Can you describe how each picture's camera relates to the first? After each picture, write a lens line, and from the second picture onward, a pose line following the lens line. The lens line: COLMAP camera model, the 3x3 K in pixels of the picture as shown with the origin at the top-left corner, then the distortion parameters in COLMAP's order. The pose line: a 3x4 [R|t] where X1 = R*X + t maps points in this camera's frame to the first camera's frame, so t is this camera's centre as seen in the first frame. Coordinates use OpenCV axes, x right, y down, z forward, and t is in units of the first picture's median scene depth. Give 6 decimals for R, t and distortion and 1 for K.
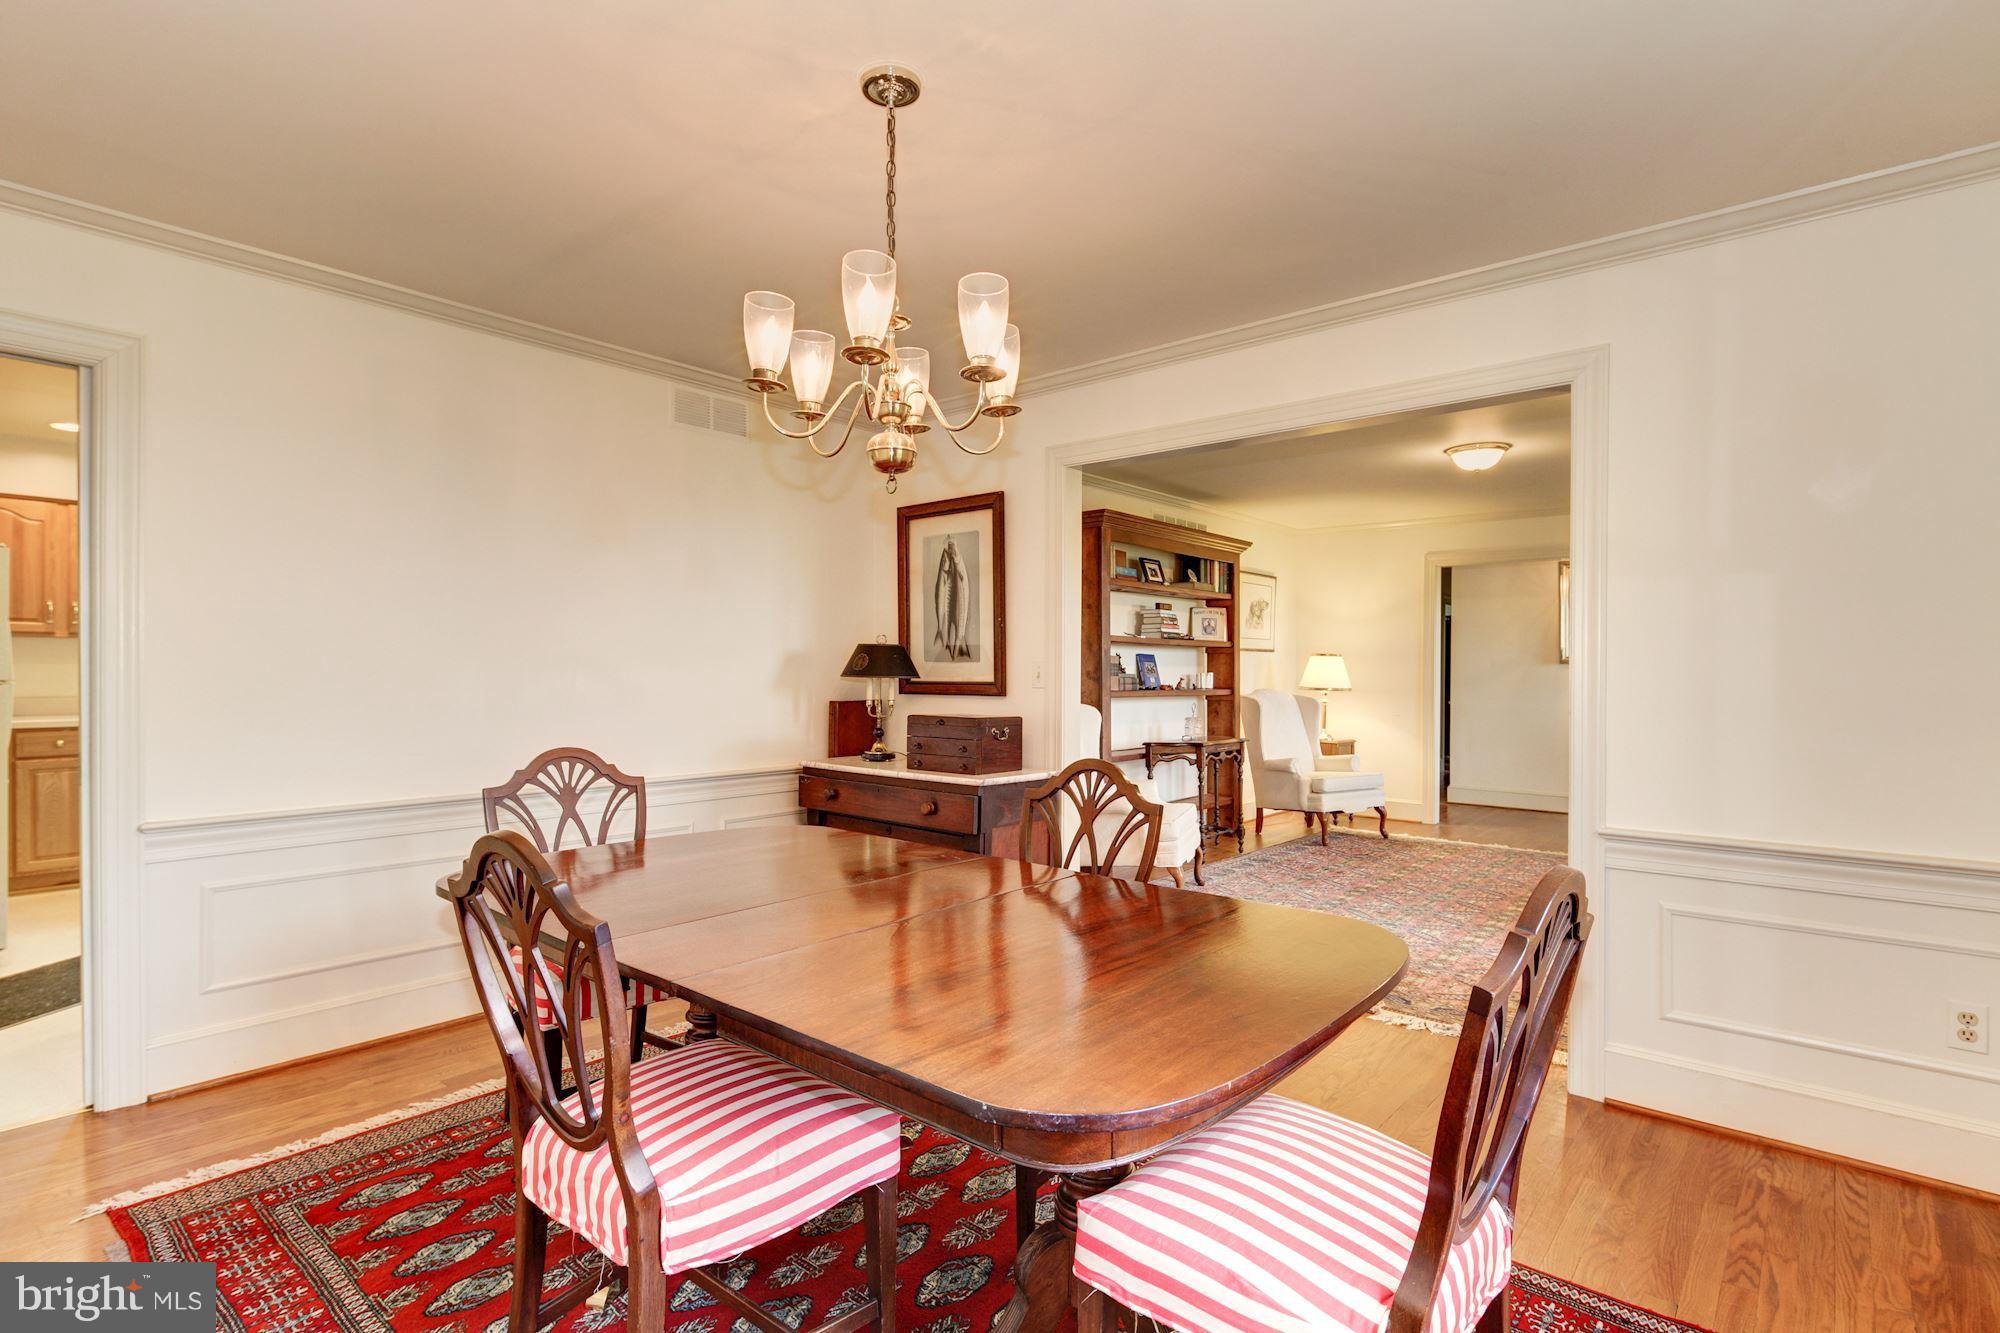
lens RADIAL K [[968.9, 0, 1009.4], [0, 968.9, 661.9], [0, 0, 1]] dist [-0.003386, 0.001684]
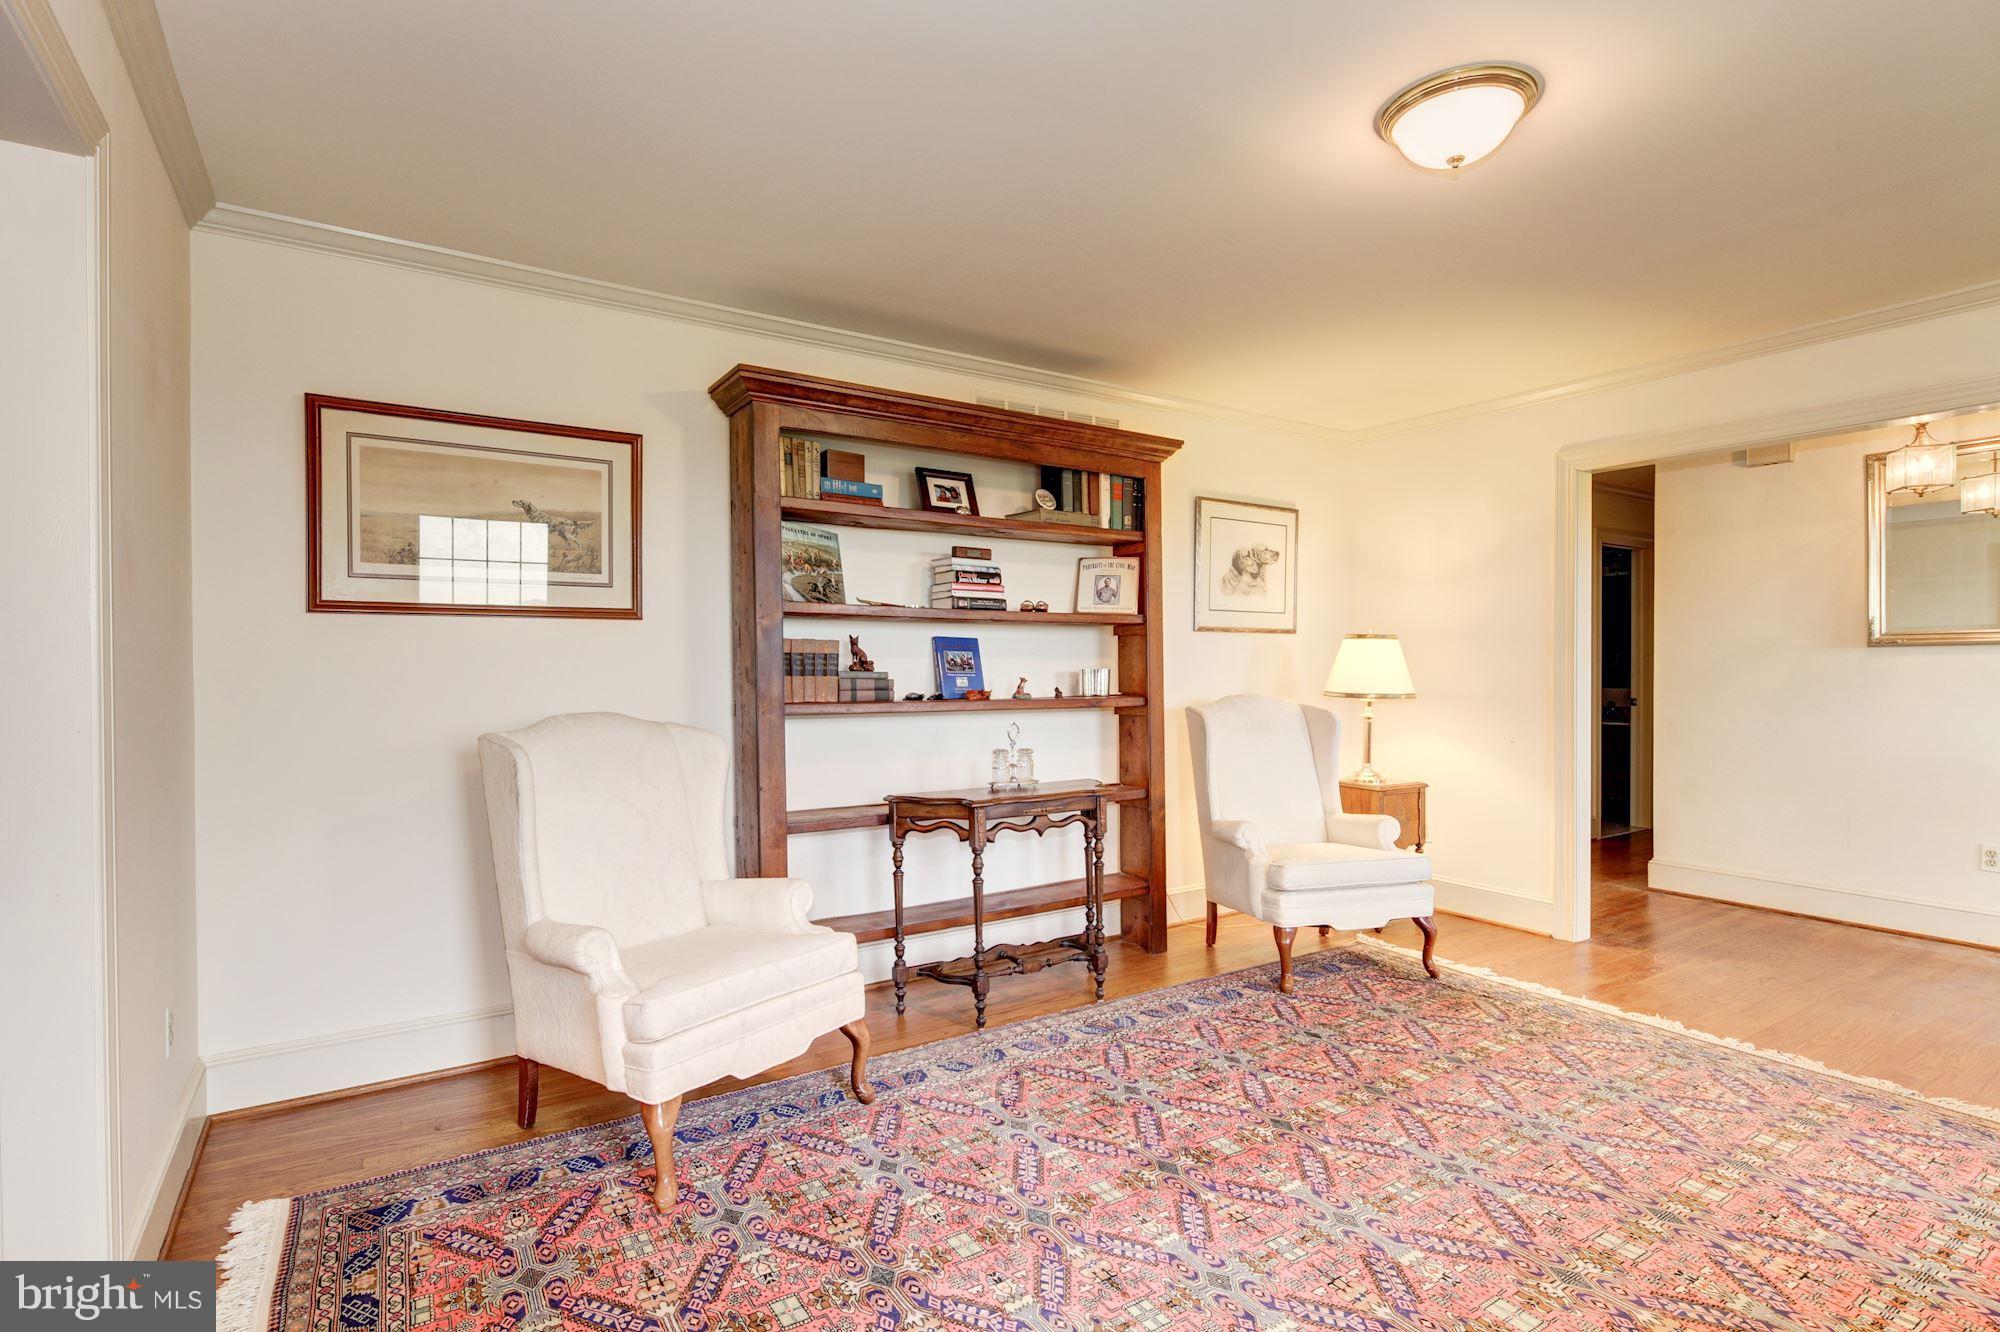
lens RADIAL K [[968.9, 0, 989.9], [0, 968.9, 670.8], [0, 0, 1]] dist [-0.003386, 0.001684]
pose [[0.958207, -0.004828, -0.286034, 0.307385], [0.008519, 0.999896, 0.011660, 0.005112], [0.285948, -0.013610, 0.958149, 0.422129]]
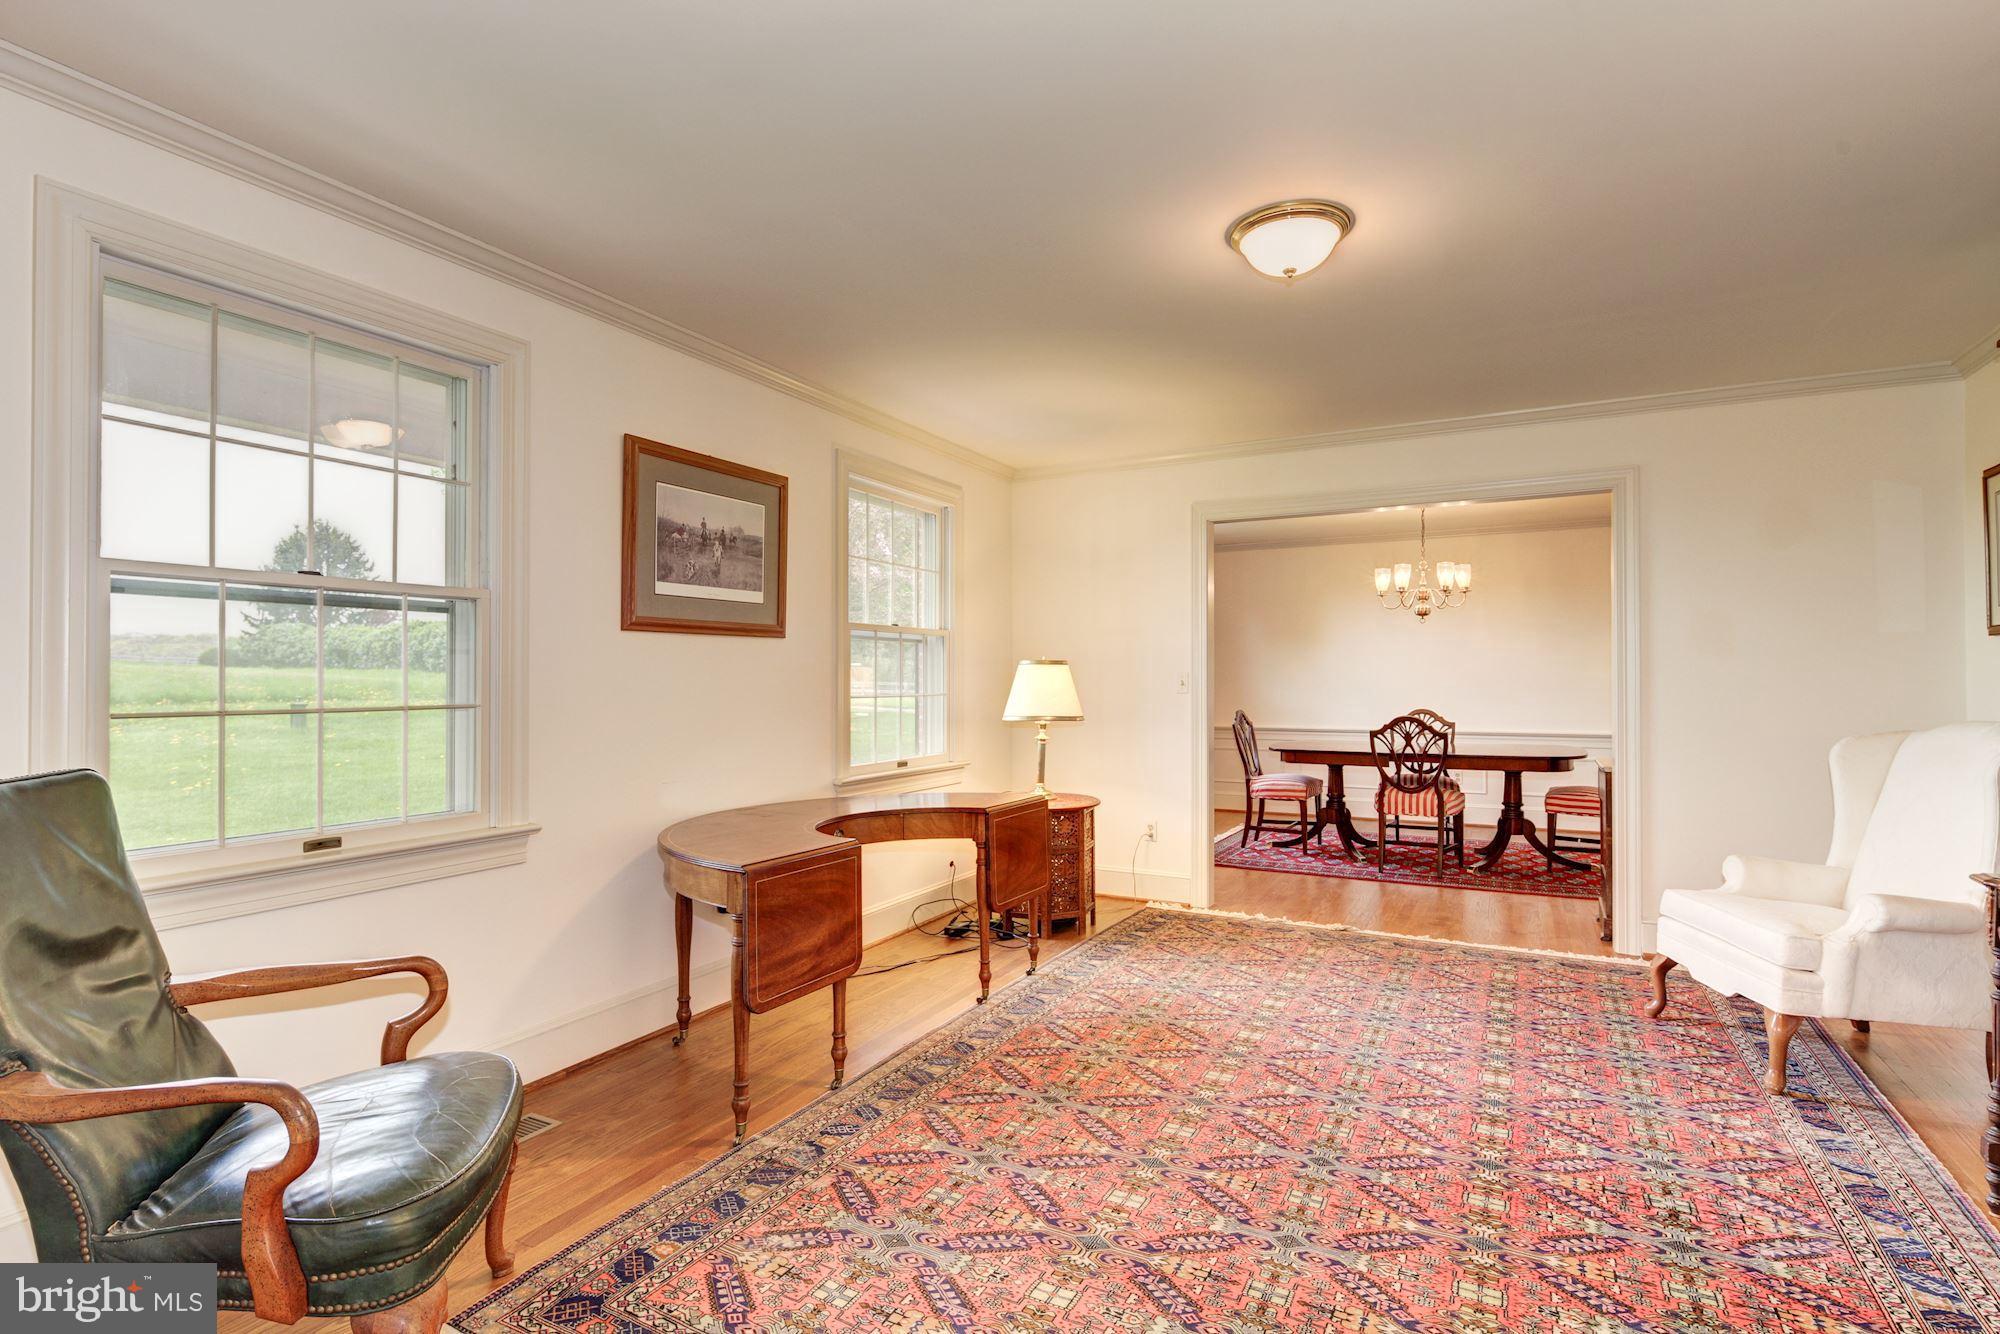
lens RADIAL K [[968.9, 0, 1002.1], [0, 968.9, 670.2], [0, 0, 1]] dist [-0.003386, 0.001684]
pose [[-0.974586, -0.005392, -0.223947, 0.571570], [-0.002680, 0.999919, -0.012413, 0.011376], [0.223996, -0.011497, -0.974522, 1.146947]]
